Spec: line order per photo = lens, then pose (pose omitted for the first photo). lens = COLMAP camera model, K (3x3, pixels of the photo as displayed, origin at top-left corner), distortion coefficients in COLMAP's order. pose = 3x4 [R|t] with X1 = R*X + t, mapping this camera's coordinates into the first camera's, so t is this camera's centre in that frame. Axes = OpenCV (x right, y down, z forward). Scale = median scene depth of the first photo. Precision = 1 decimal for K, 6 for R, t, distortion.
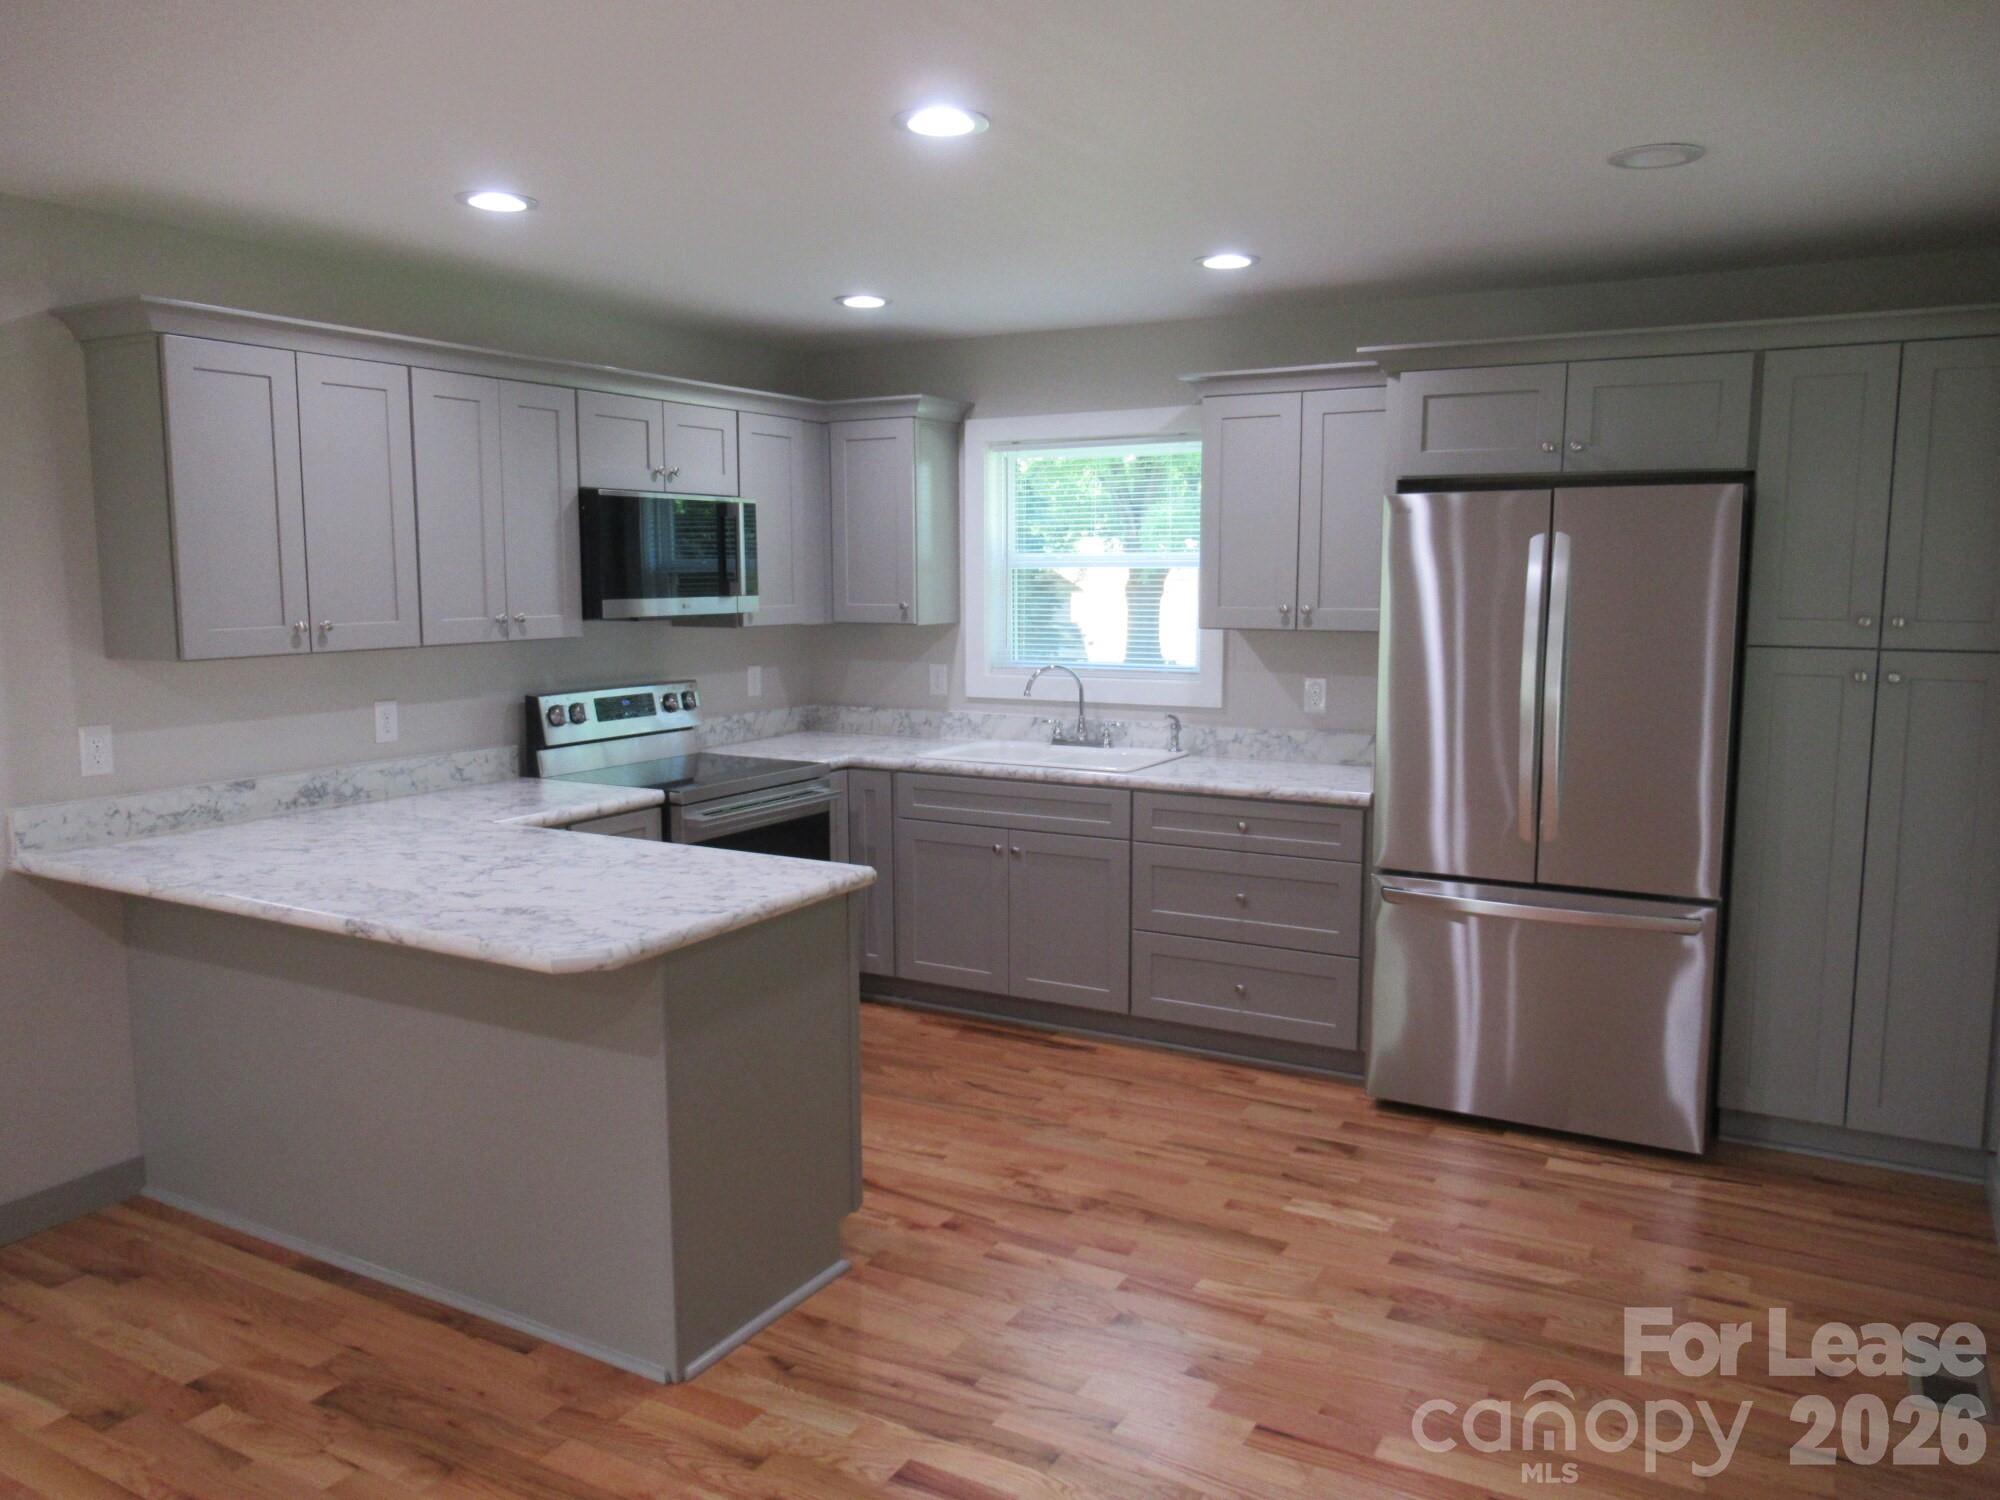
lens RADIAL K [[1484.2, 0, 991.6], [0, 1484.2, 752.1], [0, 0, 1]] dist [-0.006318, -0.002043]
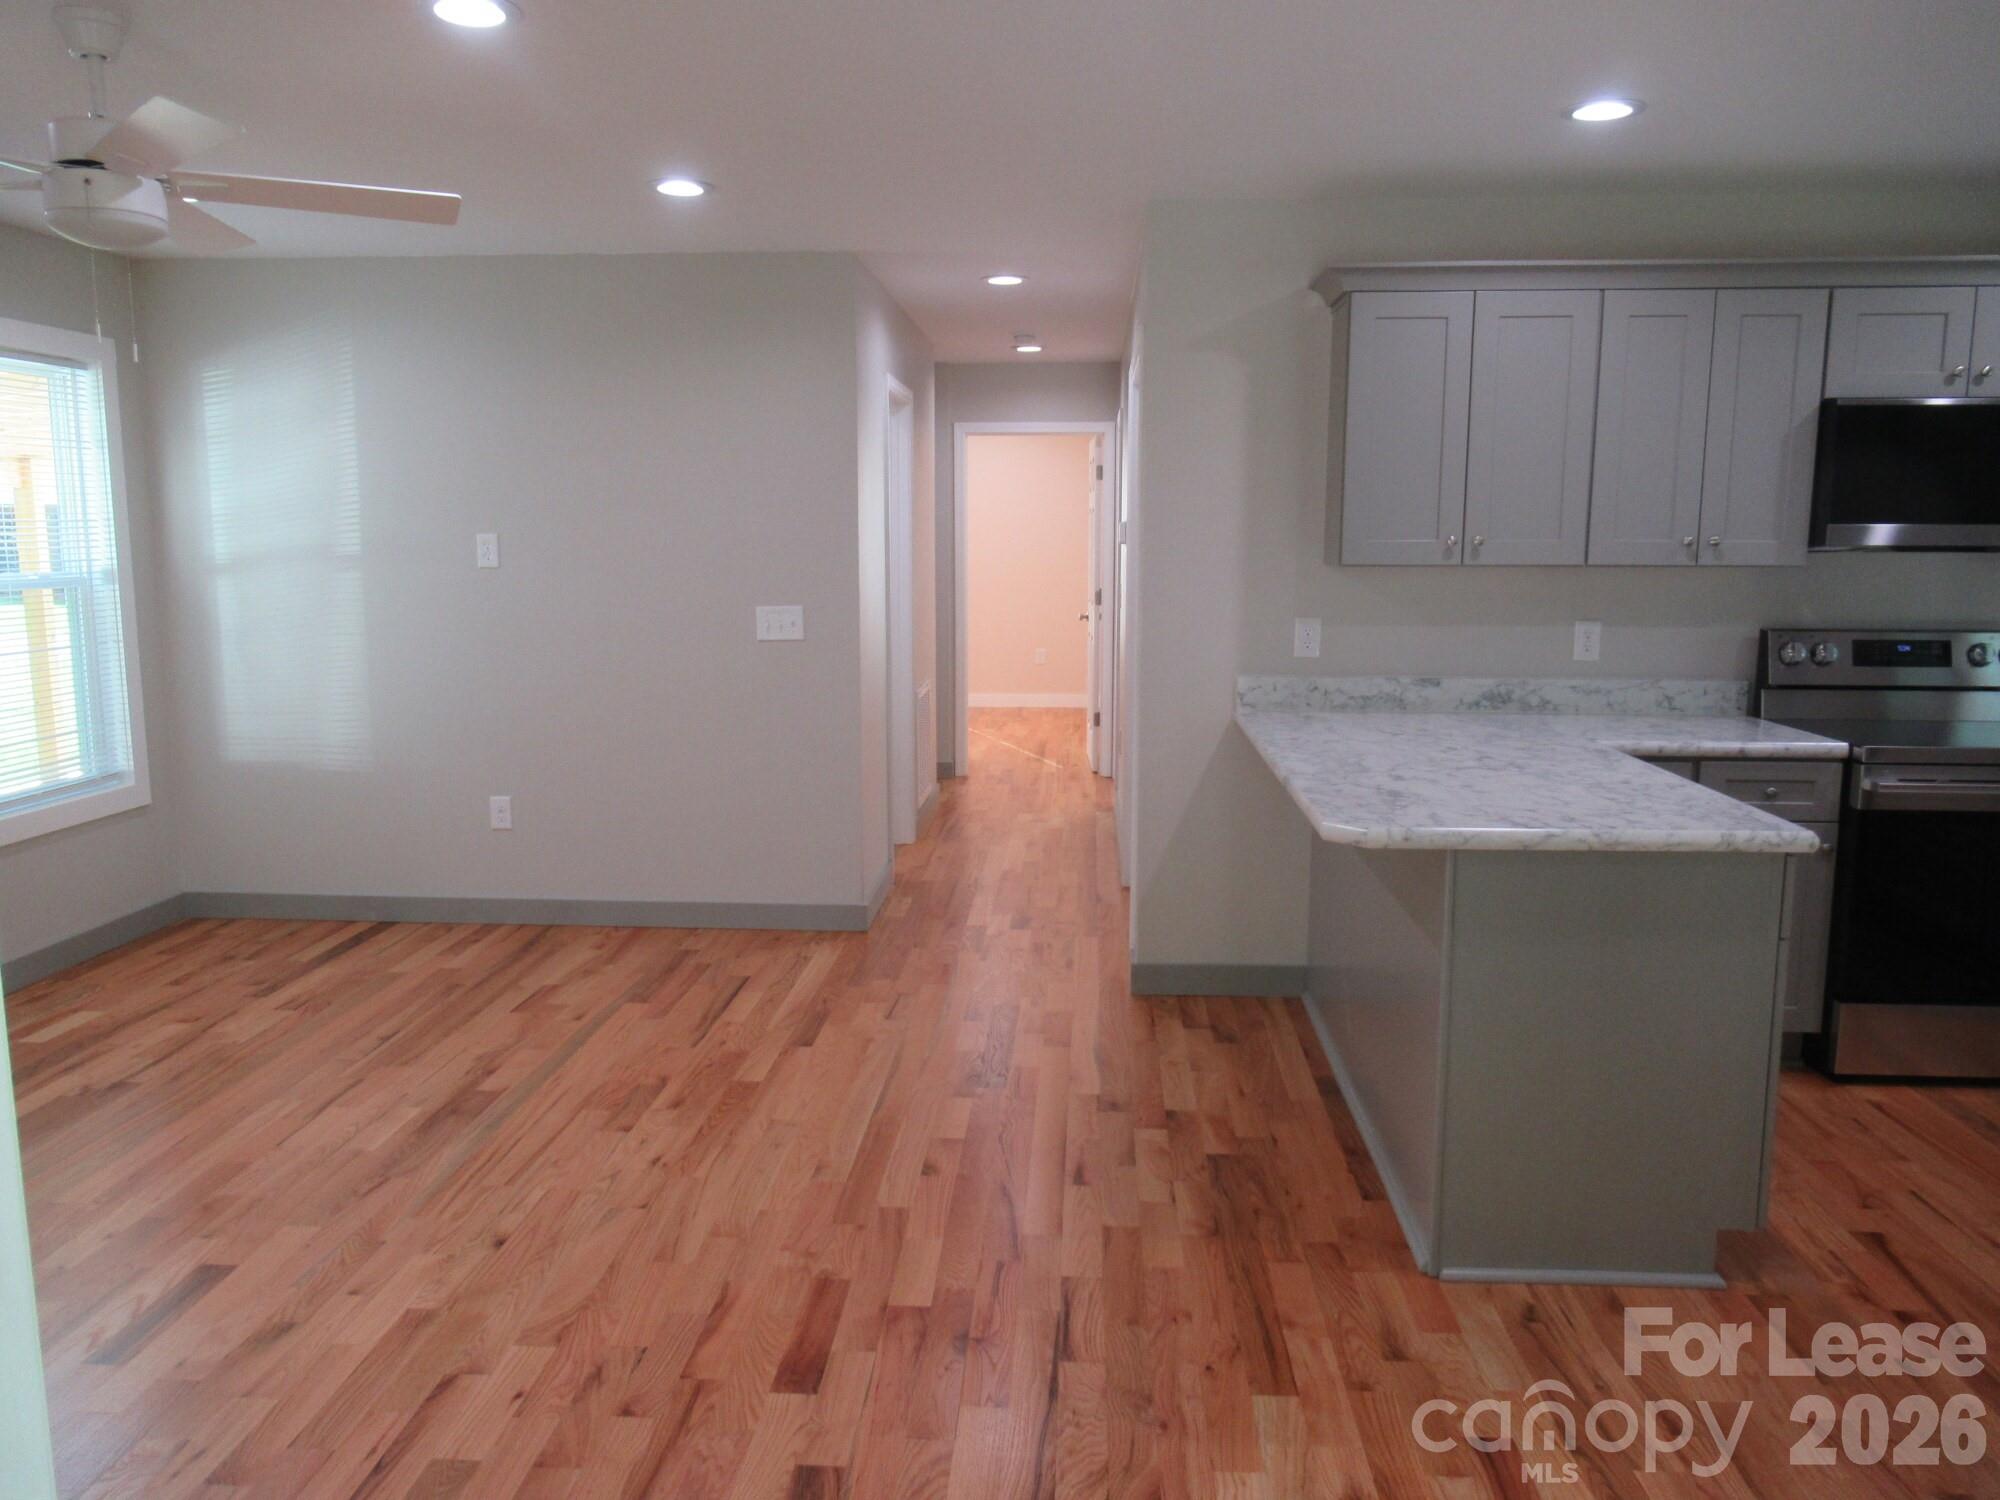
lens RADIAL K [[1484.2, 0, 1001.1], [0, 1484.2, 752.5], [0, 0, 1]] dist [-0.006318, -0.002043]
pose [[0.444271, 0.135113, -0.885646, 0.320296], [-0.113812, 0.989065, 0.093798, 0.005723], [0.888634, 0.059125, 0.454790, 0.161783]]
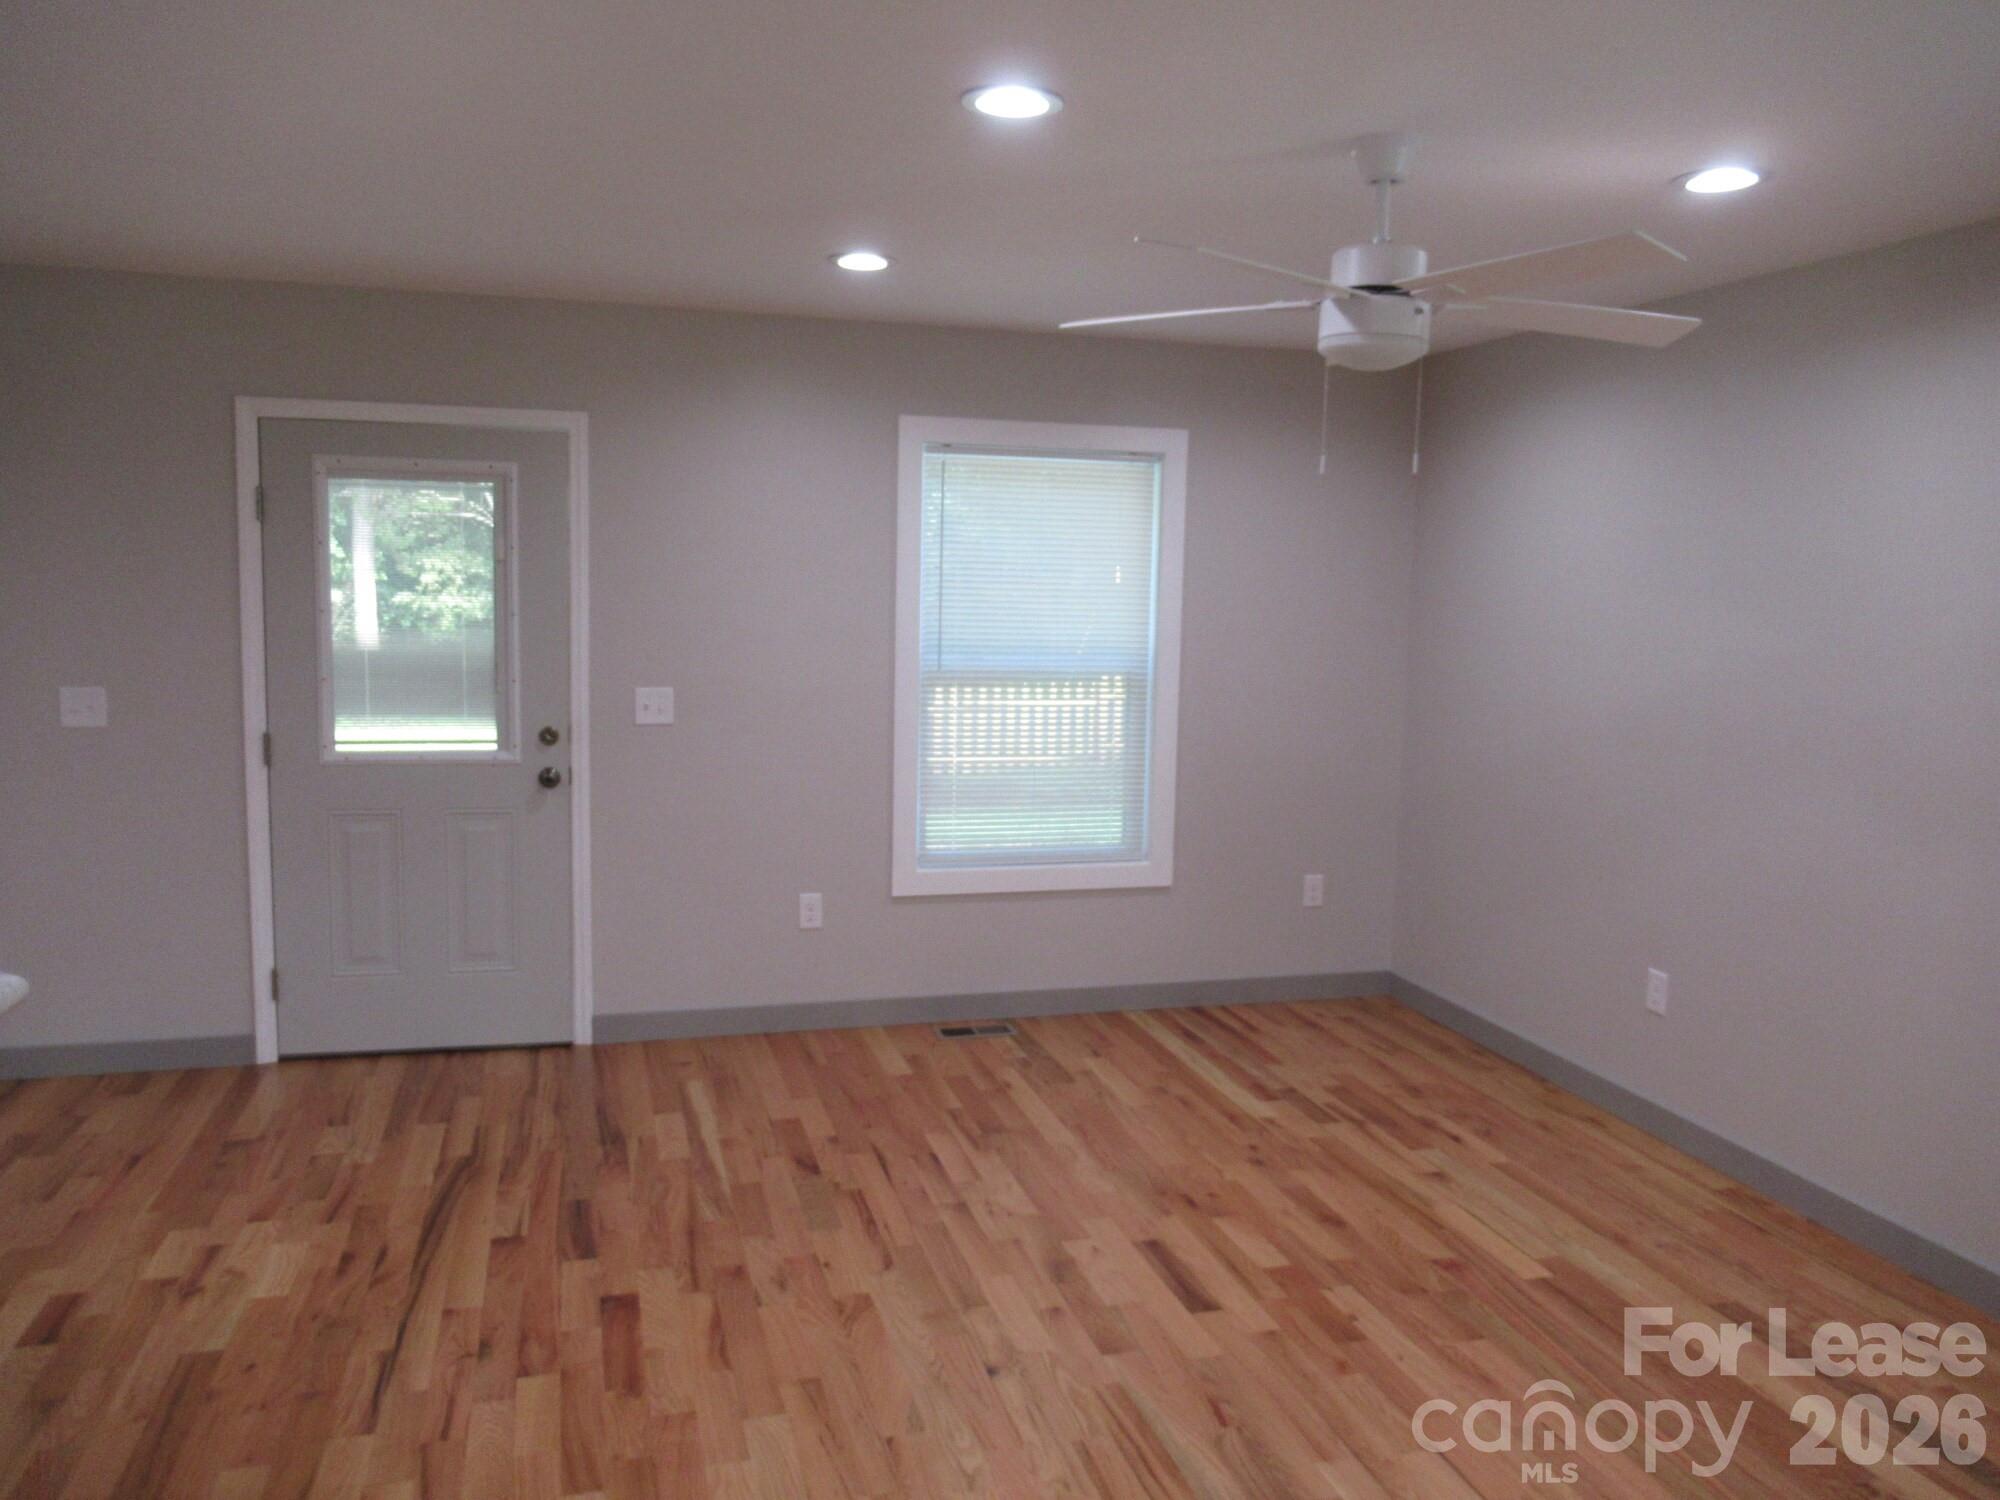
lens RADIAL K [[1484.2, 0, 990.4], [0, 1484.2, 742.7], [0, 0, 1]] dist [-0.006318, -0.002043]
pose [[-0.710374, -0.087857, 0.698319, -0.768386], [0.067796, 0.979023, 0.192139, -0.081376], [-0.700551, 0.183834, -0.689516, 0.674213]]
